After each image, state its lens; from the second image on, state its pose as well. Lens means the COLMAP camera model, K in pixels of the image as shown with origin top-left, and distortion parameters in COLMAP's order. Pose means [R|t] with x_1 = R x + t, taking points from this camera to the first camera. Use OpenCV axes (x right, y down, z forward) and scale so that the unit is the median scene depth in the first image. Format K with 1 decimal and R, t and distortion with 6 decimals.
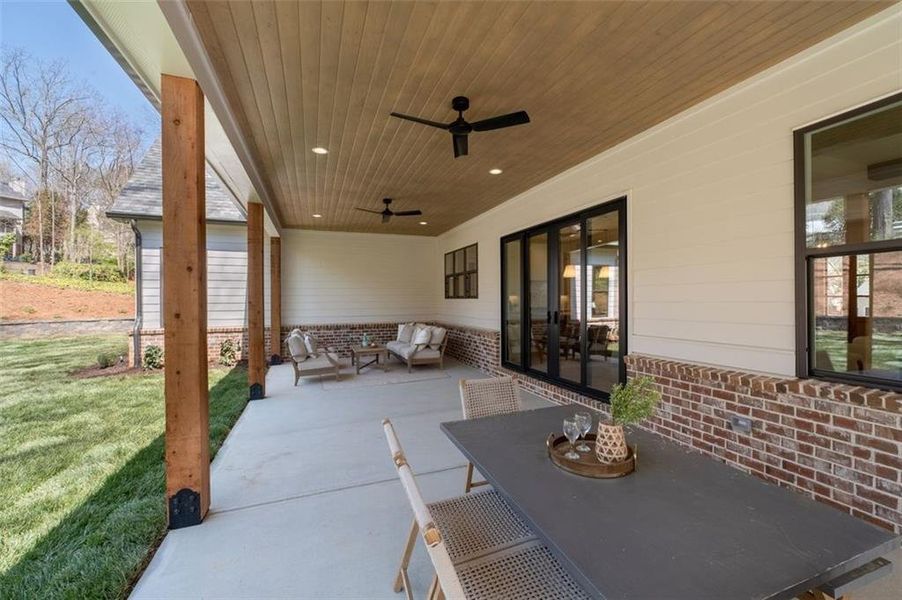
lens RADIAL K [[400.1, 0, 451.0], [0, 400.1, 300.0], [0, 0, 1]] dist [-0.002572, -0.000169]
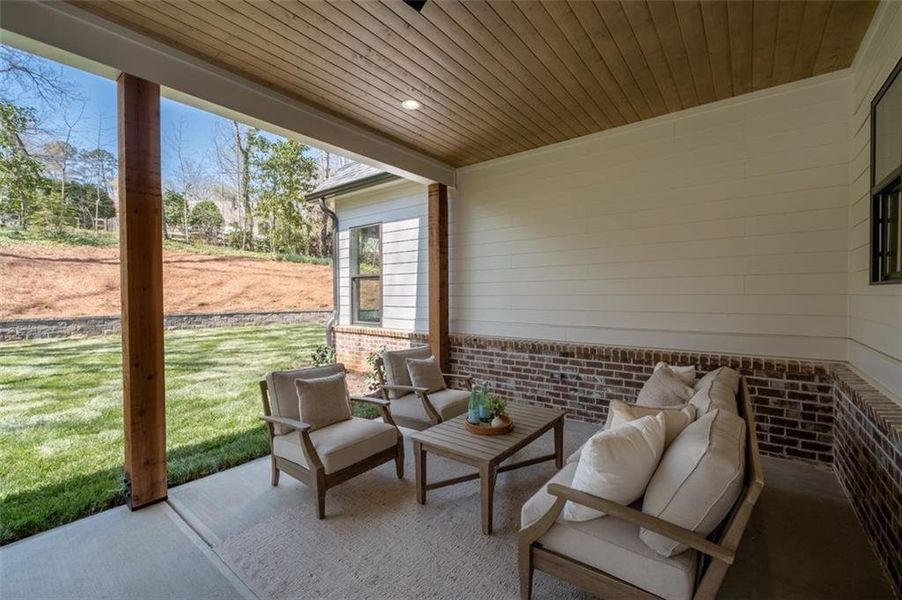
lens RADIAL K [[380.3, 0, 451.0], [0, 380.3, 300.0], [0, 0, 1]] dist [-0.003504, 0.000058]
pose [[0.528343, 0.017955, -0.848841, 0.054222], [0.001041, 0.999762, 0.021796, 0.001291], [0.849030, -0.012399, 0.528199, 0.764803]]
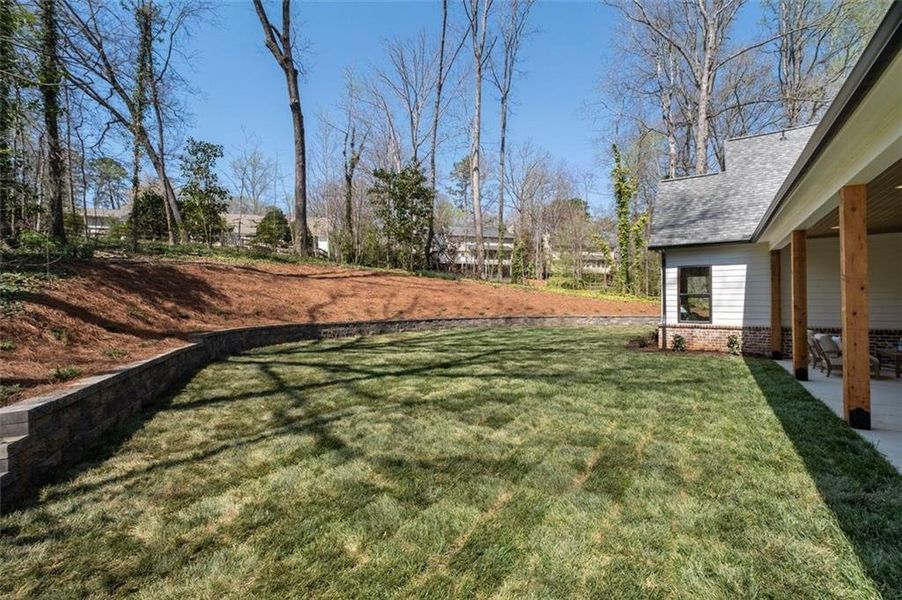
lens RADIAL K [[380.3, 0, 451.0], [0, 380.3, 300.0], [0, 0, 1]] dist [-0.003504, 0.000058]
pose [[0.583849, -0.001839, -0.811860, -0.102073], [-0.003813, 0.999980, -0.005008, -0.002199], [0.811853, 0.006020, 0.583830, -0.450047]]
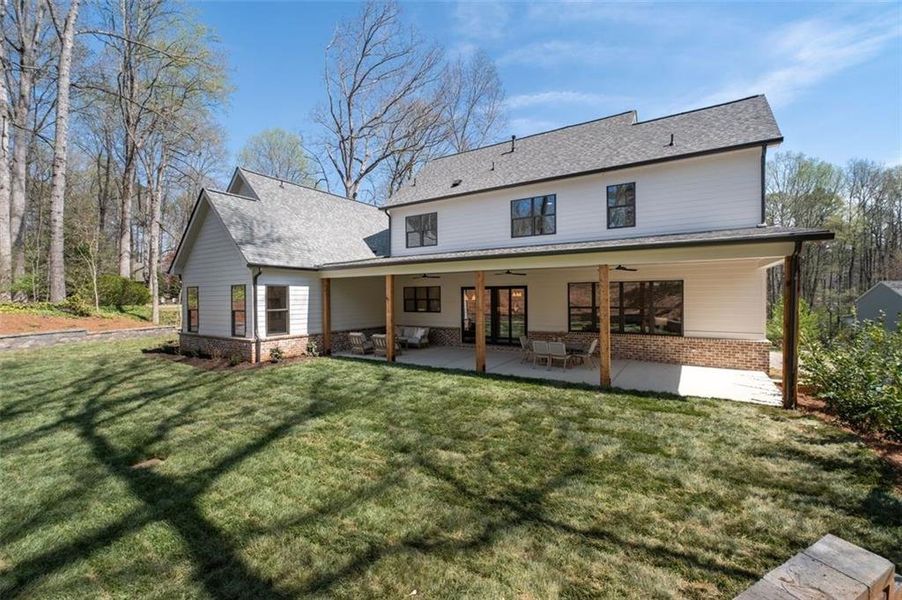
lens RADIAL K [[400.1, 0, 451.0], [0, 400.1, 300.0], [0, 0, 1]] dist [-0.002572, -0.000169]
pose [[0.795092, -0.006867, 0.606451, -1.107069], [0.000557, 0.999944, 0.010593, -0.089064], [-0.606489, -0.008084, 0.795051, -0.670285]]
